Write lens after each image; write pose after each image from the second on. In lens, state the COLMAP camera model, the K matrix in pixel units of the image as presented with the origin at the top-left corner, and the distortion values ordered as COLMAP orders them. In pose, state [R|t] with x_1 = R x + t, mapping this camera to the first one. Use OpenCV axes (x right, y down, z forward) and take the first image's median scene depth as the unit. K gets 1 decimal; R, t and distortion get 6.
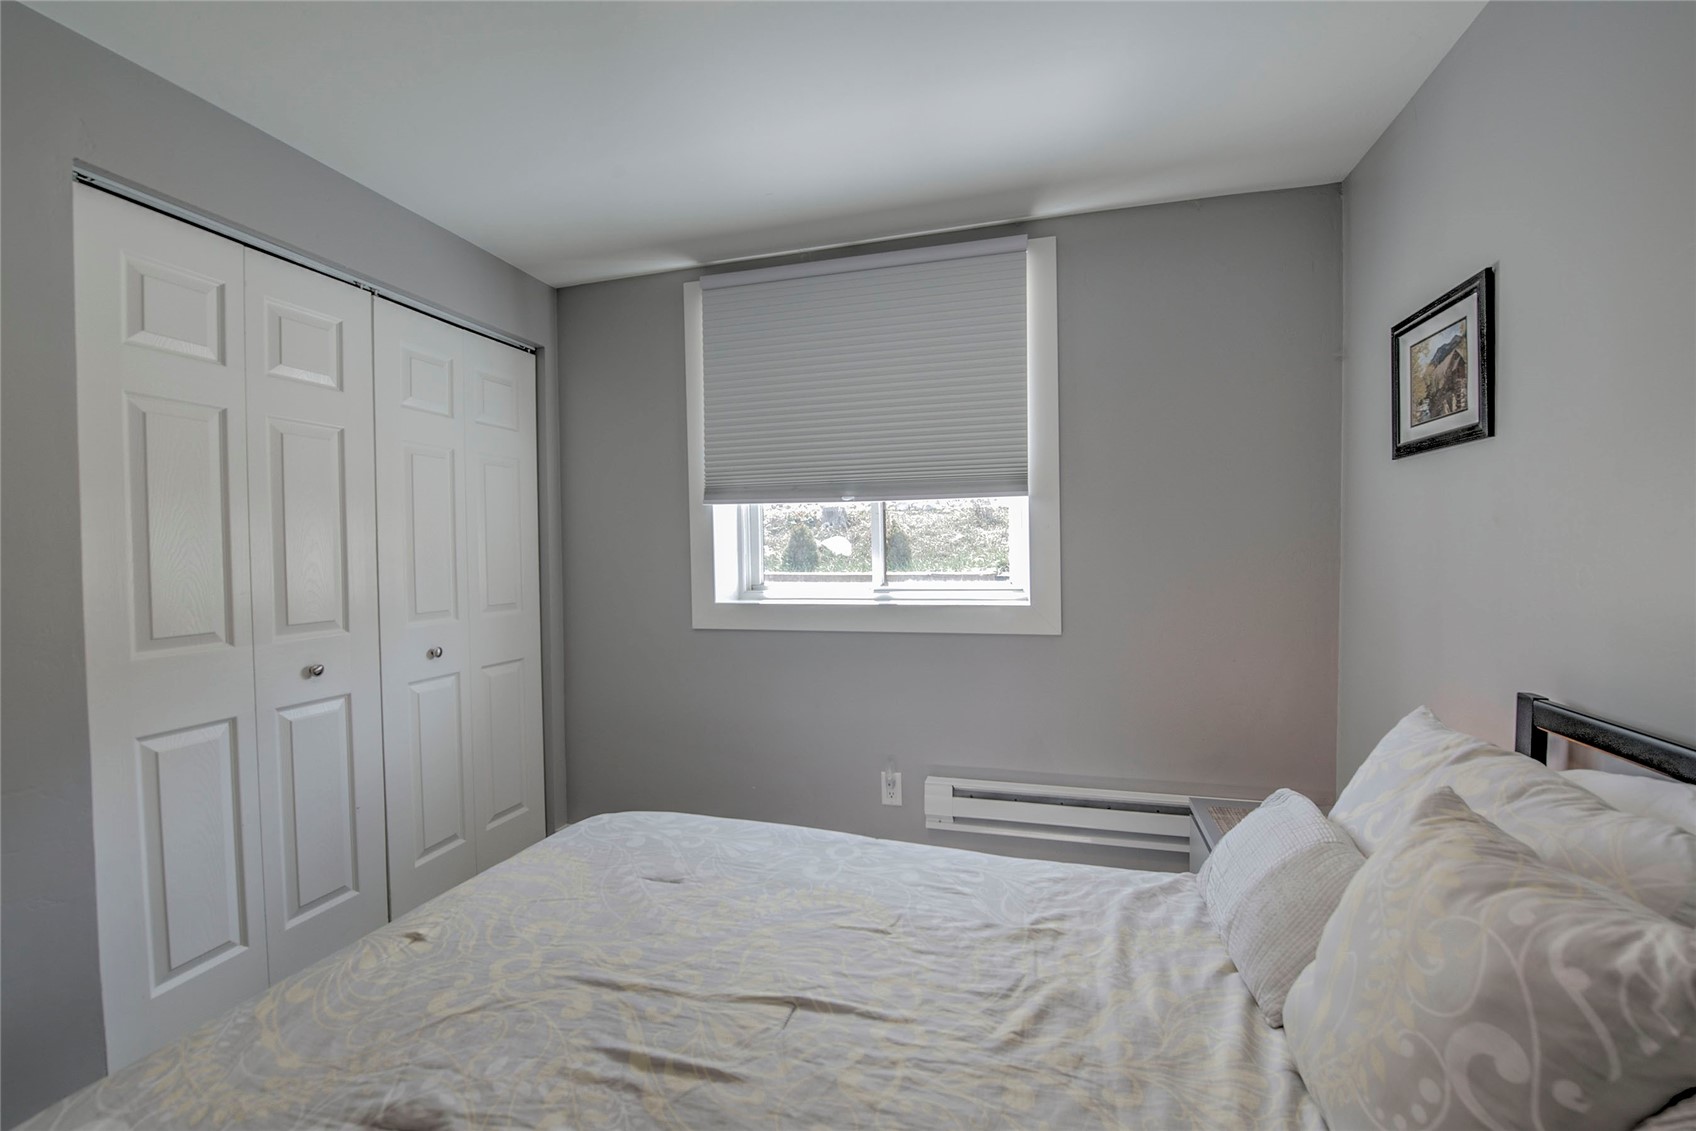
lens RADIAL K [[709.4, 0, 845.4], [0, 709.4, 568.8], [0, 0, 1]] dist [-0.023756, -0.000559]
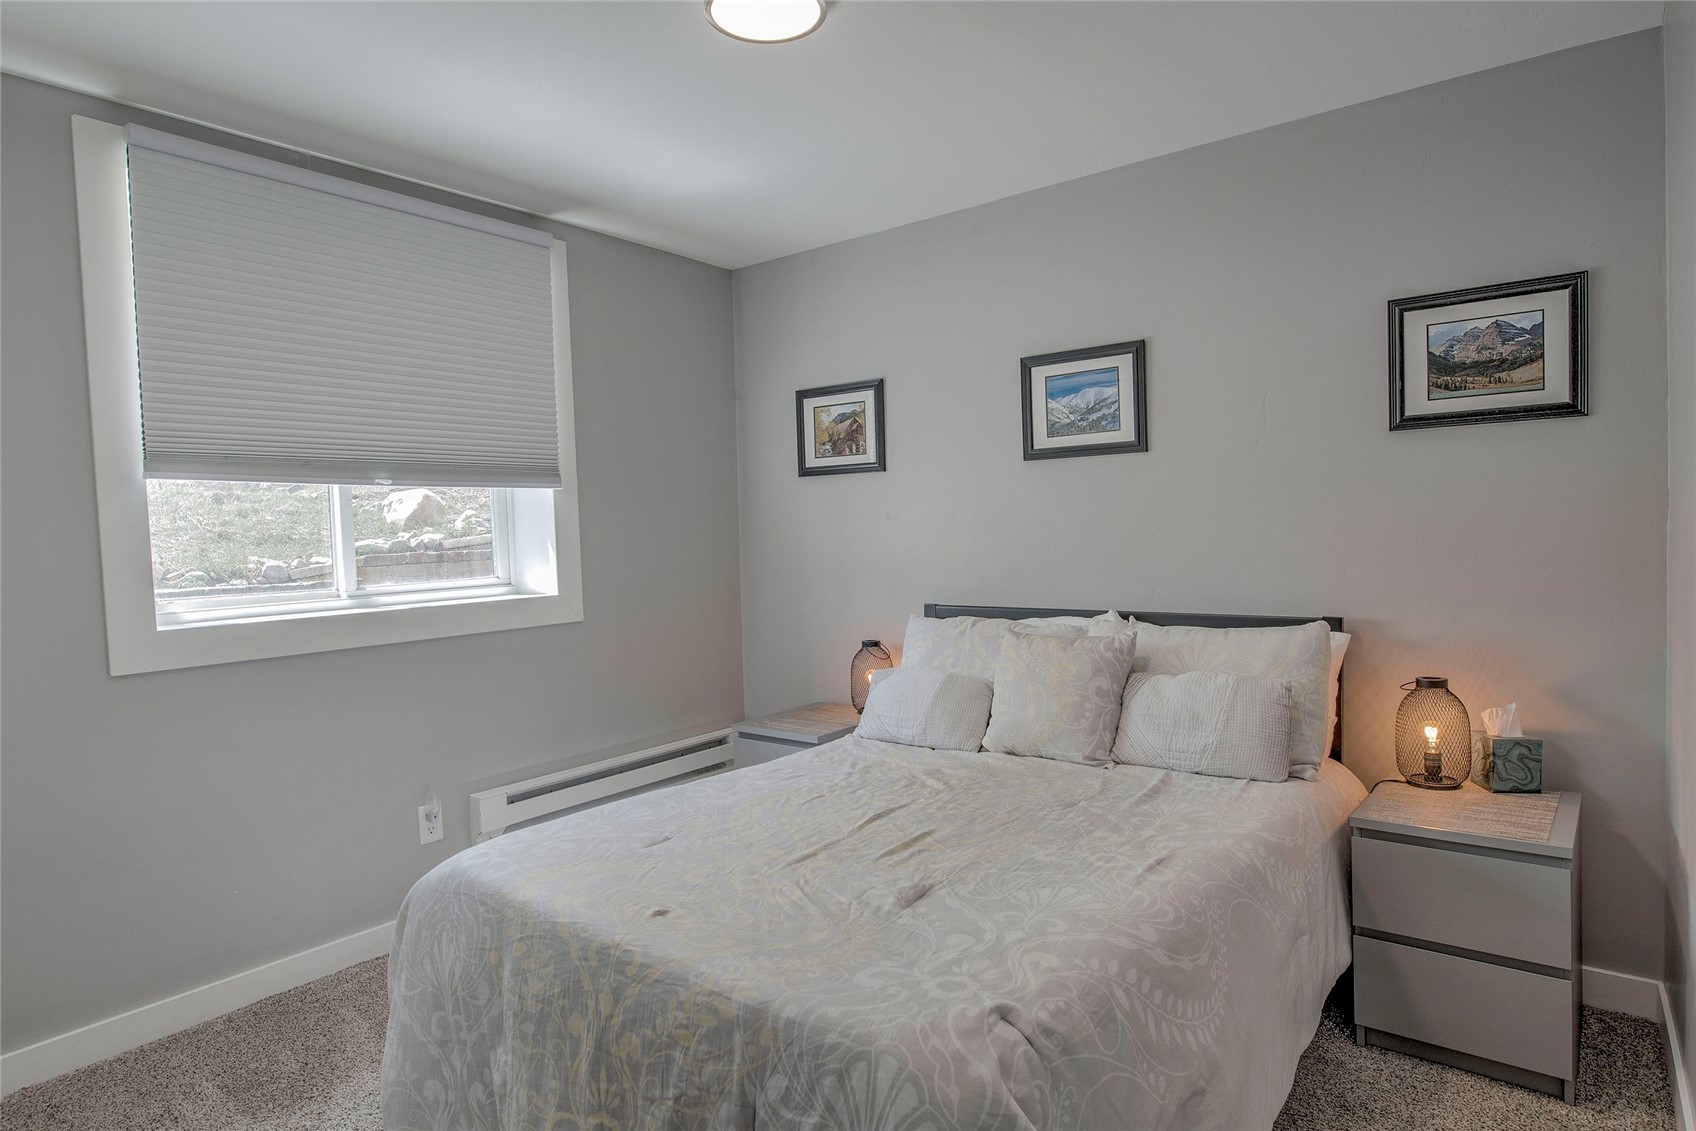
lens RADIAL K [[952.7, 0, 843.5], [0, 952.7, 564.4], [0, 0, 1]] dist [-0.002253, -0.000887]
pose [[0.371417, -0.033923, 0.927846, -1.399921], [0.048214, 0.998689, 0.017213, 0.005509], [-0.927214, 0.038342, 0.372565, 0.167879]]
